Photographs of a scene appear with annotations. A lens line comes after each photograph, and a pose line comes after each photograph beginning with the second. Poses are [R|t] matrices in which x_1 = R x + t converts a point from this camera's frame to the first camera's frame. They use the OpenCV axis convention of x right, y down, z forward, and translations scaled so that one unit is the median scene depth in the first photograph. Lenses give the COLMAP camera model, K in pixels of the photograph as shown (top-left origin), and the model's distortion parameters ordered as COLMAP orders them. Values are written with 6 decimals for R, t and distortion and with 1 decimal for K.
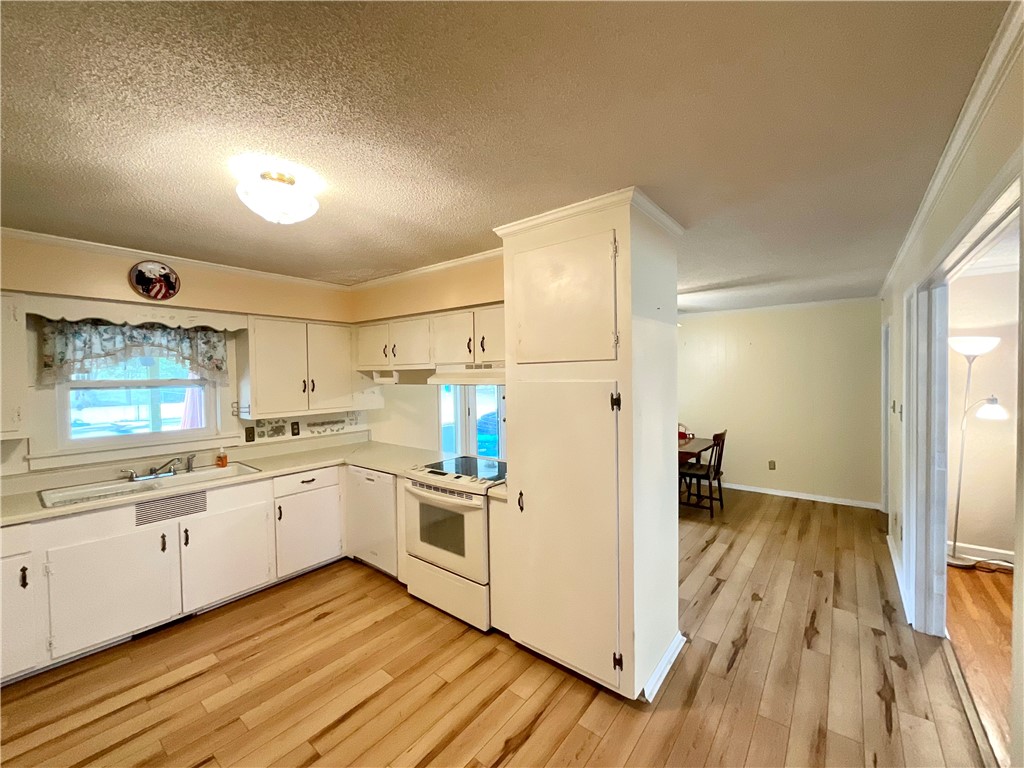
lens RADIAL K [[415.1, 0, 510.4], [0, 415.1, 384.2], [0, 0, 1]] dist [0.008585, -0.004347]
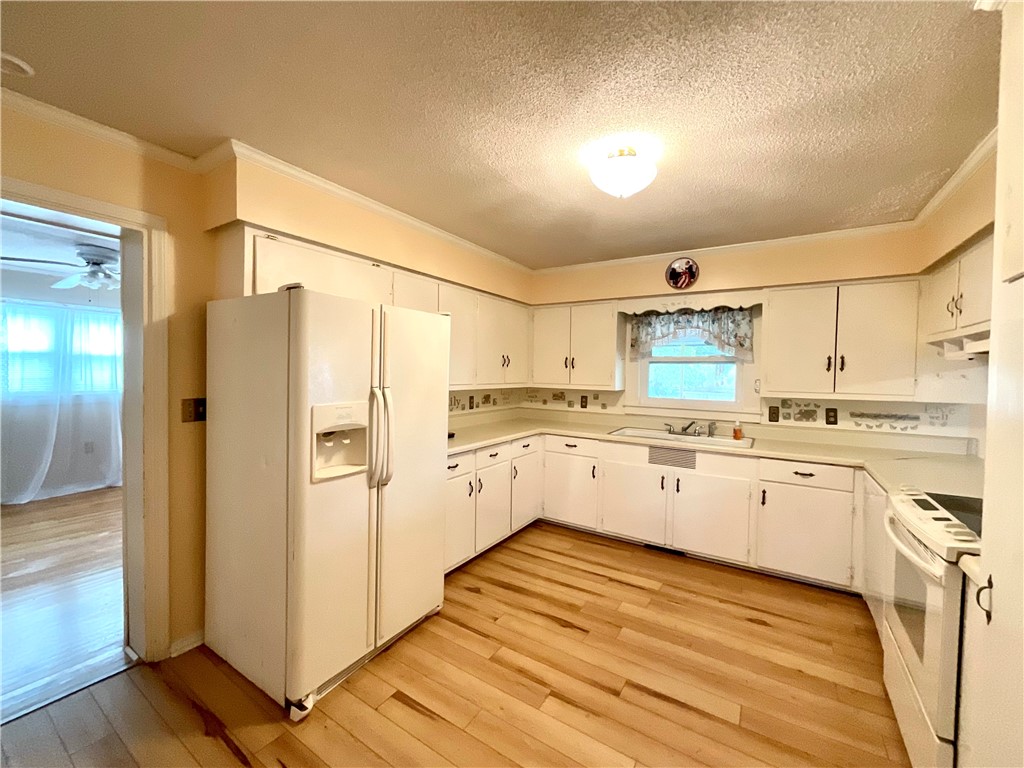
lens RADIAL K [[415.1, 0, 510.4], [0, 415.1, 384.2], [0, 0, 1]] dist [0.008585, -0.004347]
pose [[0.105252, 0.043888, -0.993477, 0.294361], [-0.040501, 0.998386, 0.039814, 0.043958], [0.993620, 0.036046, 0.106860, 0.332629]]
